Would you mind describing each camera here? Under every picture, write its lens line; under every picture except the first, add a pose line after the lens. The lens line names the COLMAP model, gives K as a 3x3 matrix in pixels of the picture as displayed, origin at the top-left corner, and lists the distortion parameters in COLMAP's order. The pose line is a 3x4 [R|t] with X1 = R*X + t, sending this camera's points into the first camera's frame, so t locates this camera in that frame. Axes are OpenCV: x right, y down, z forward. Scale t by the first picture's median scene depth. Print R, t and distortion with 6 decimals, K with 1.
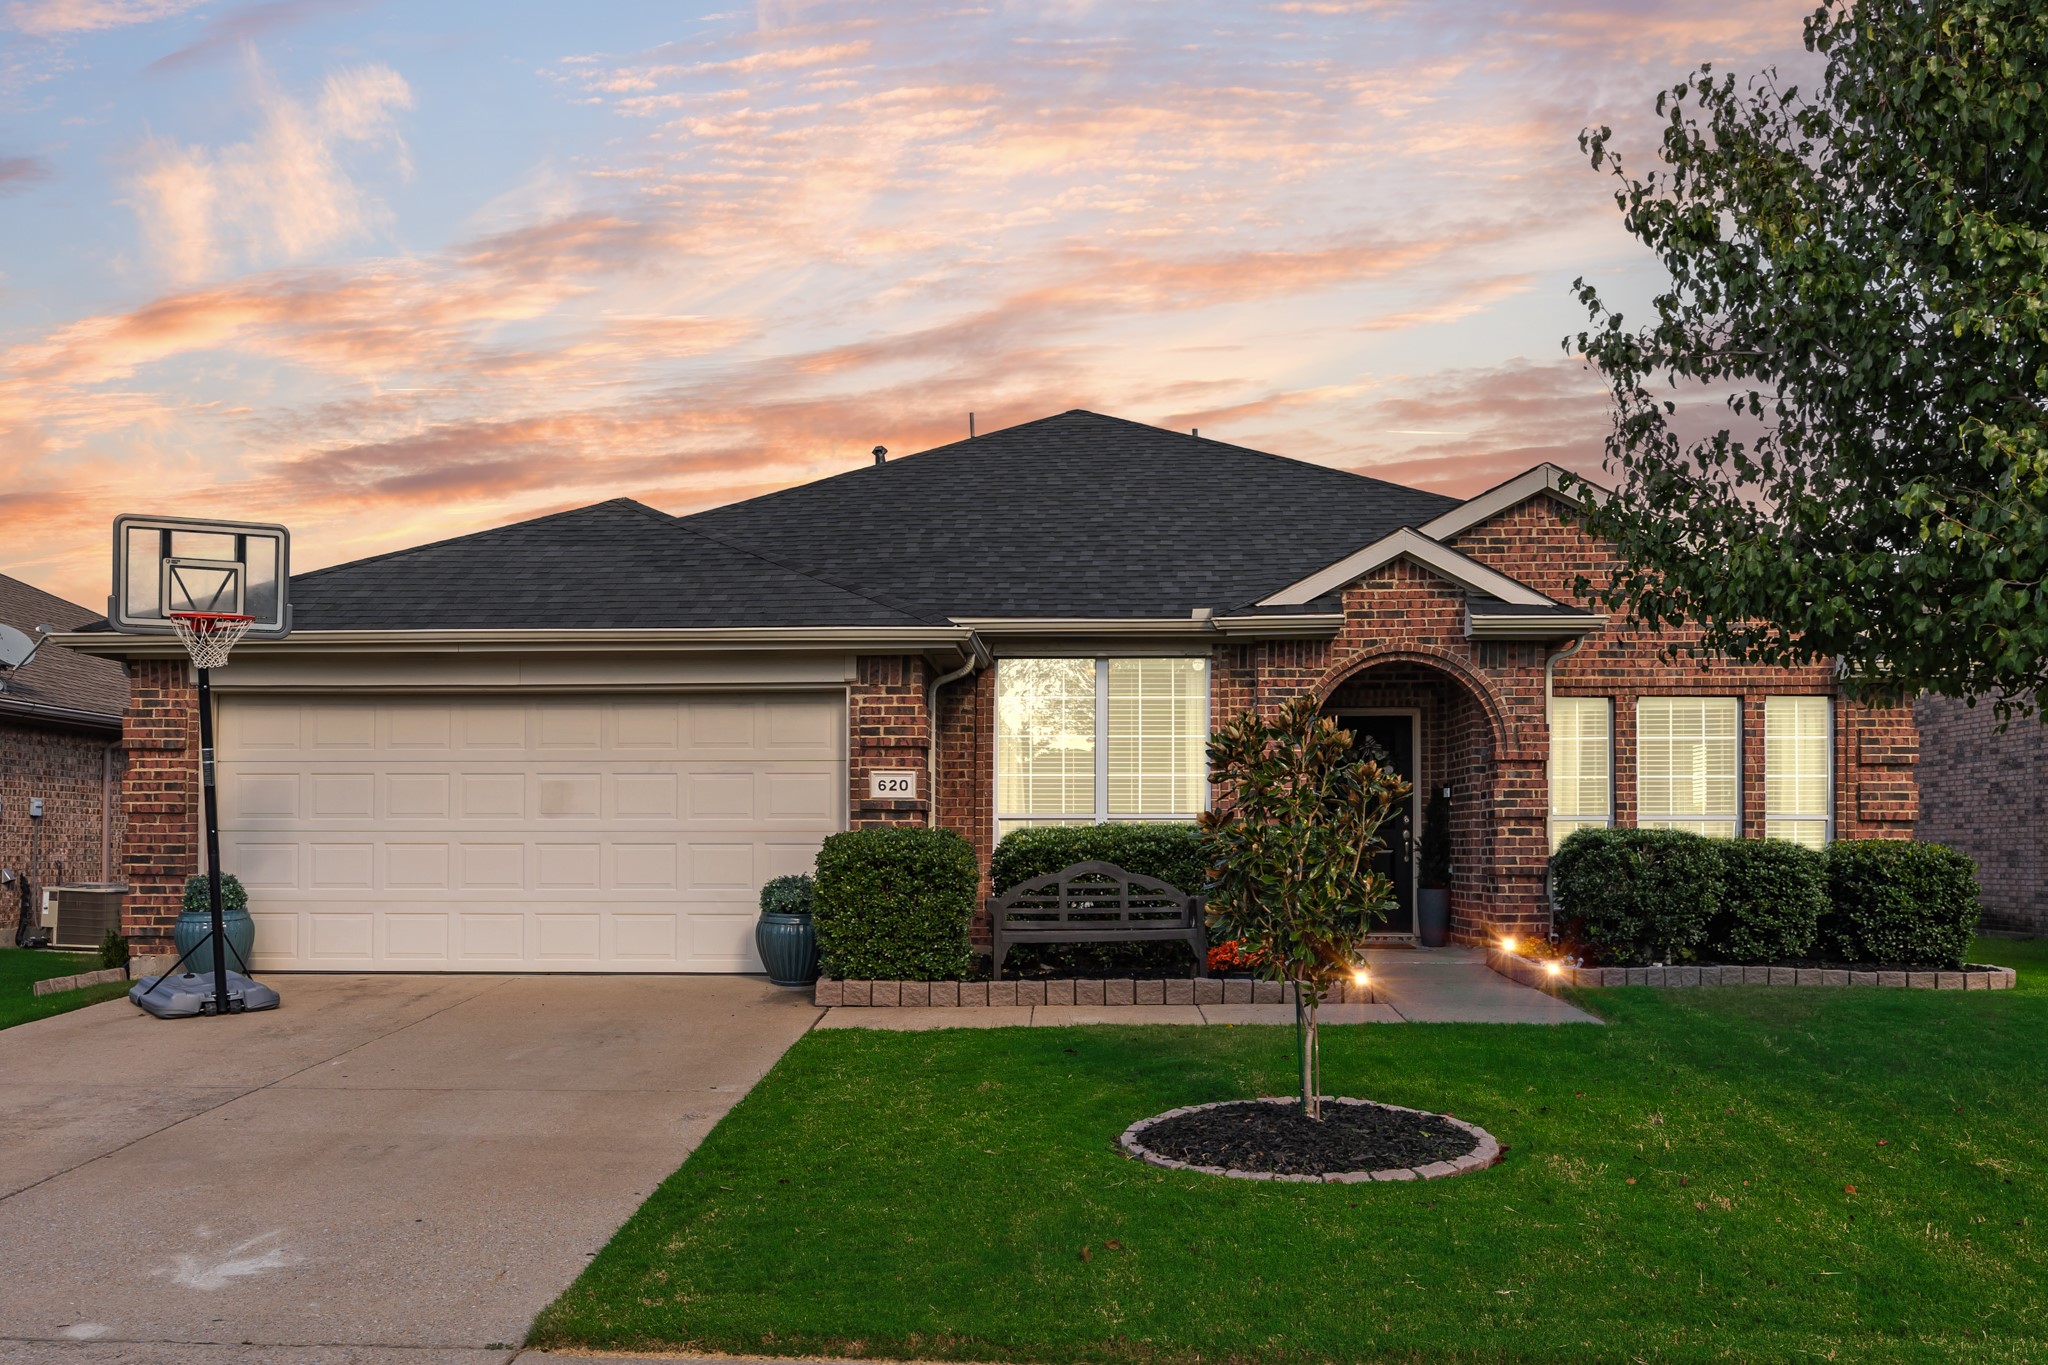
lens RADIAL K [[1415.8, 0, 1024.0], [0, 1415.8, 682.5], [0, 0, 1]] dist [0.001261, -0.002192]
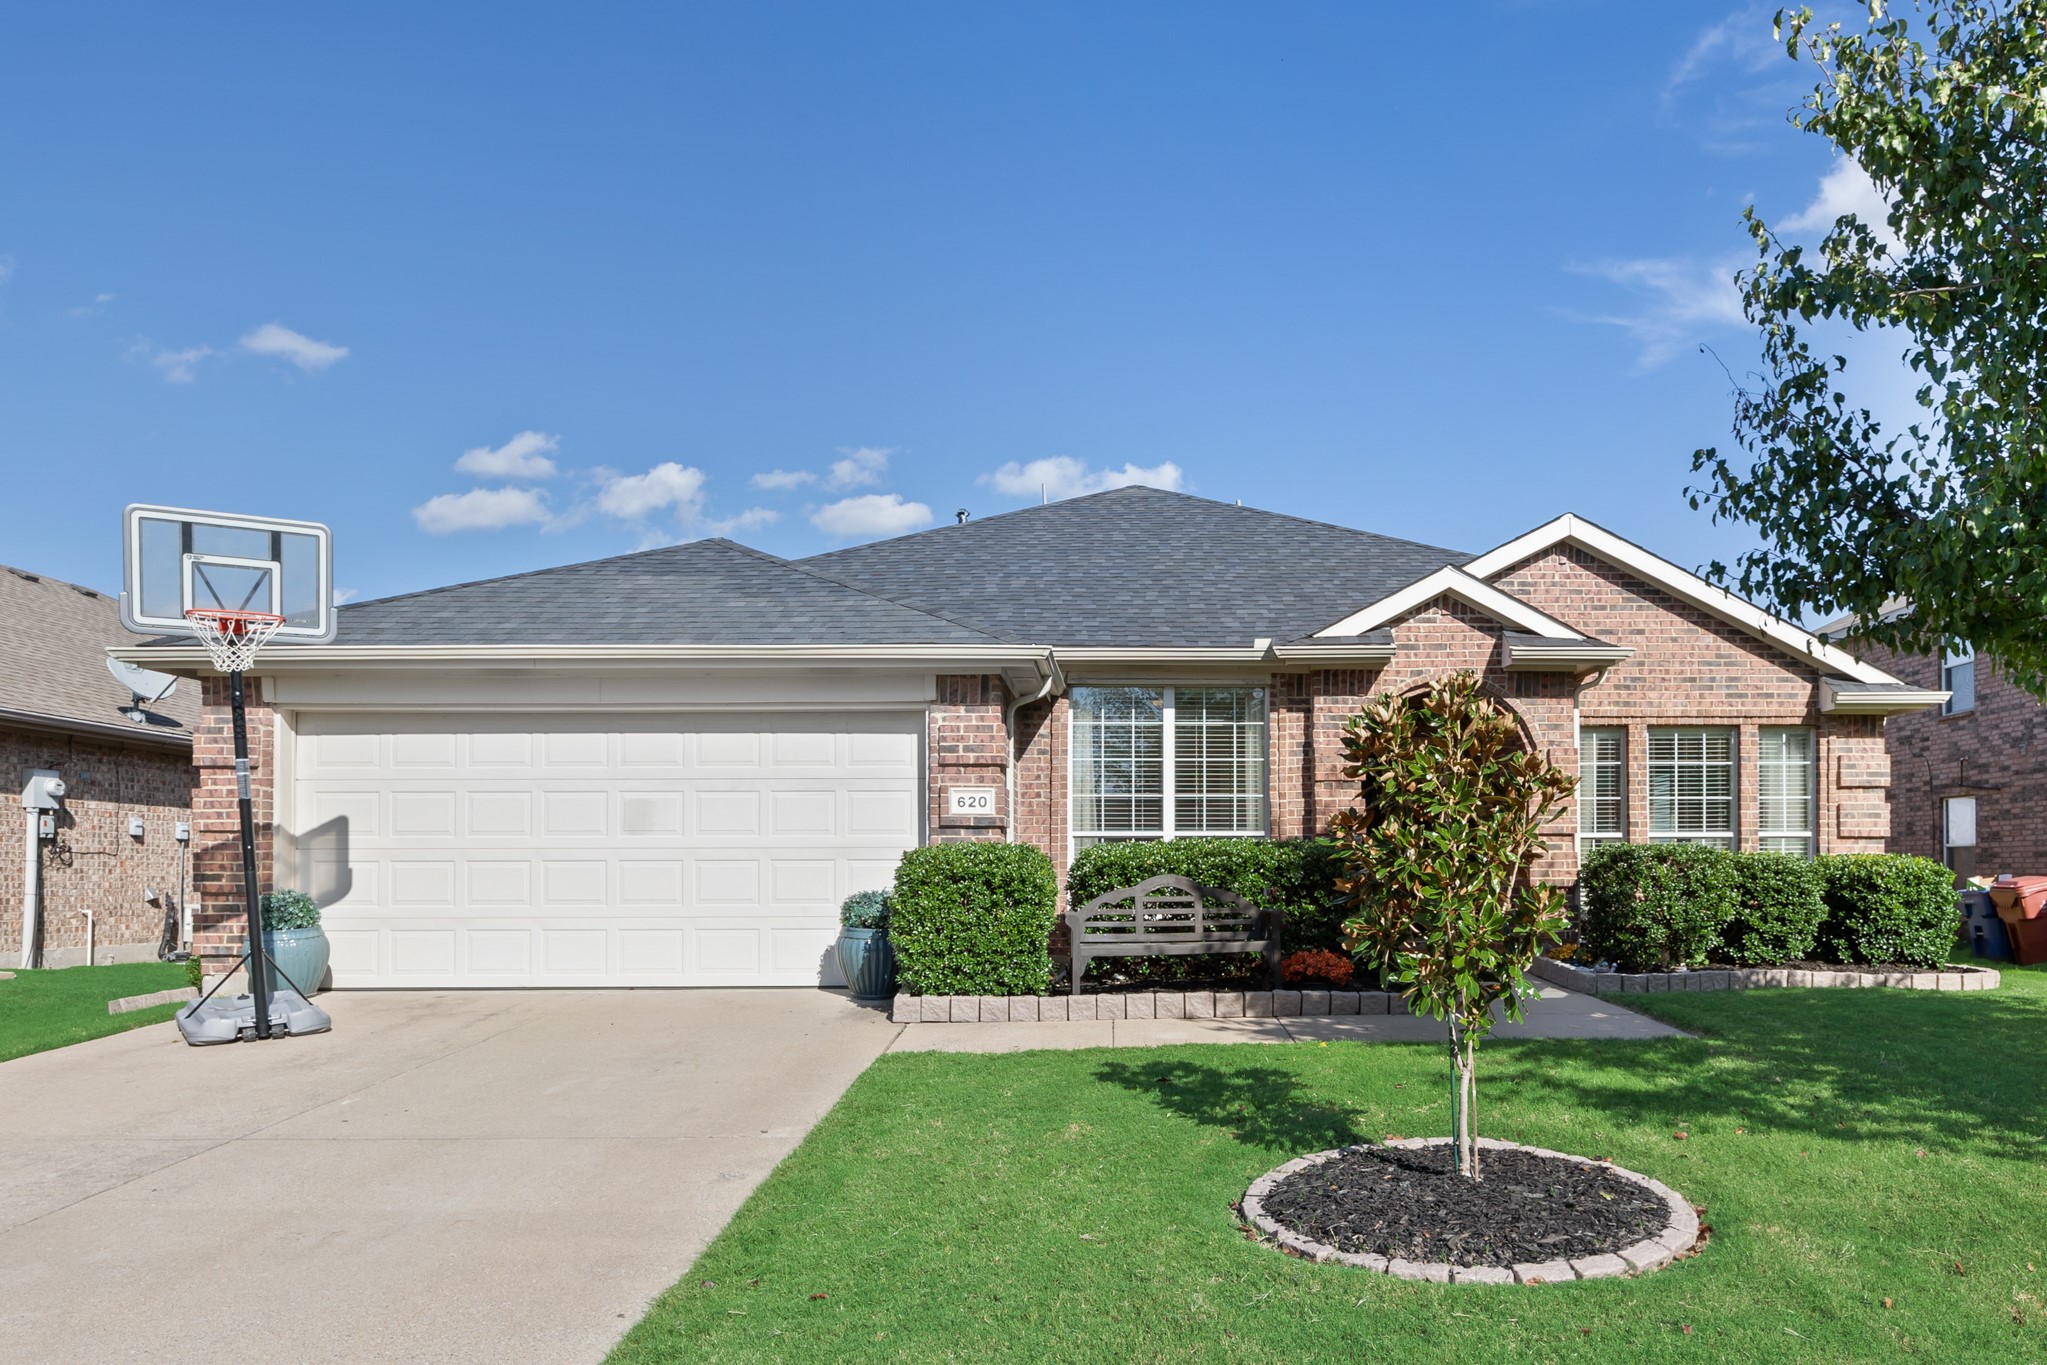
lens RADIAL K [[939.9, 0, 1096.6], [0, 939.9, 773.6], [0, 0, 1]] dist [-0.001464, 0.000237]
pose [[0.999554, -0.001336, 0.029849, -0.023145], [0.000961, 0.999921, 0.012557, 0.043765], [-0.029863, -0.012523, 0.999476, 0.320318]]
